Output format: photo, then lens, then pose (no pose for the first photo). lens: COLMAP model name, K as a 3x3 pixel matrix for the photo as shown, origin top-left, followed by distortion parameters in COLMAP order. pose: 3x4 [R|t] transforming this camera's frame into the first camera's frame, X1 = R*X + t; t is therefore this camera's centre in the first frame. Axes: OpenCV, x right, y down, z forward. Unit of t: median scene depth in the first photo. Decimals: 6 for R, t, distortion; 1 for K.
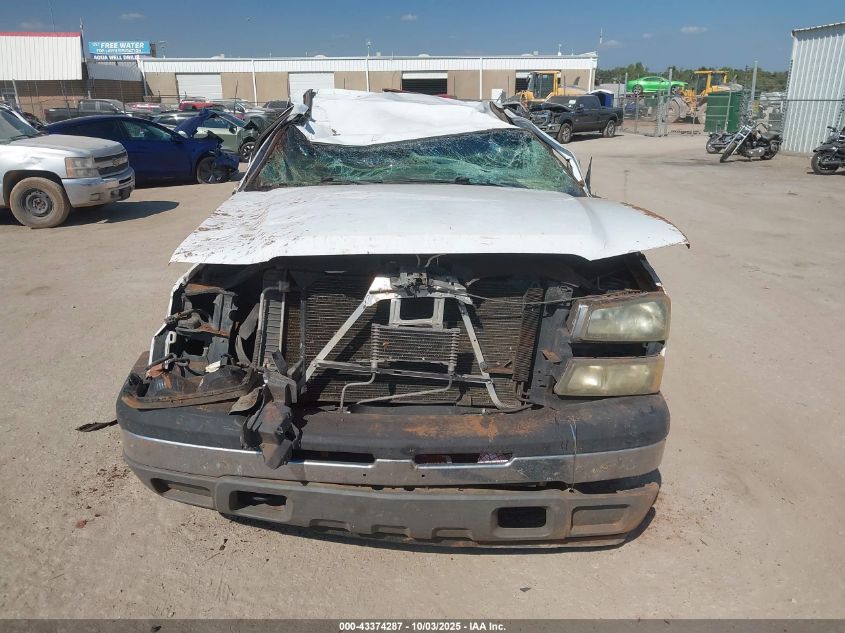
lens RADIAL K [[648.4, 0, 422.5], [0, 648.4, 316.5], [0, 0, 1]] dist [0.083101, -0.144920]
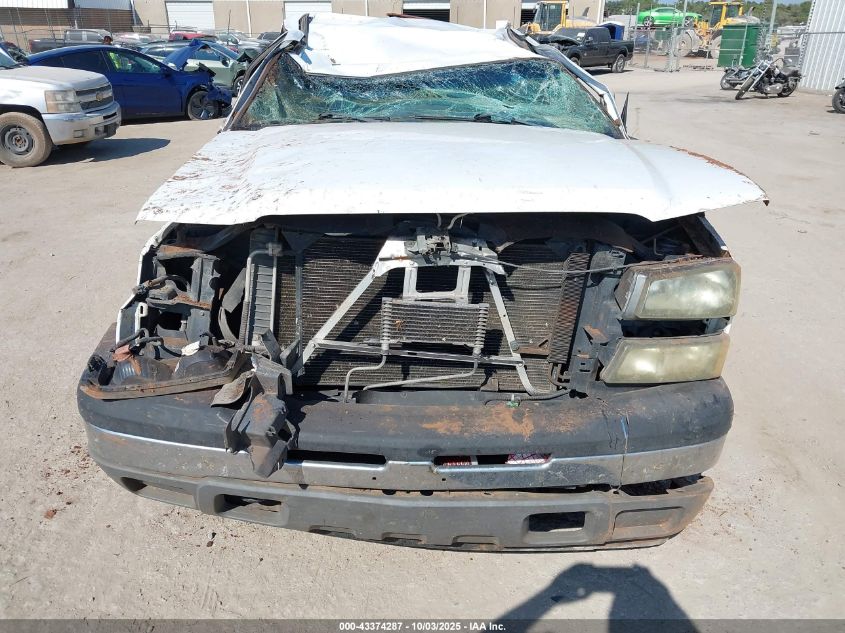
lens RADIAL K [[662.1, 0, 422.5], [0, 662.1, 316.5], [0, 0, 1]] dist [0.063169, -0.087825]
pose [[0.999985, 0.005460, -0.000569, -0.024405], [-0.005392, 0.996414, 0.084437, -0.032719], [0.001028, -0.084432, 0.996429, 0.148378]]
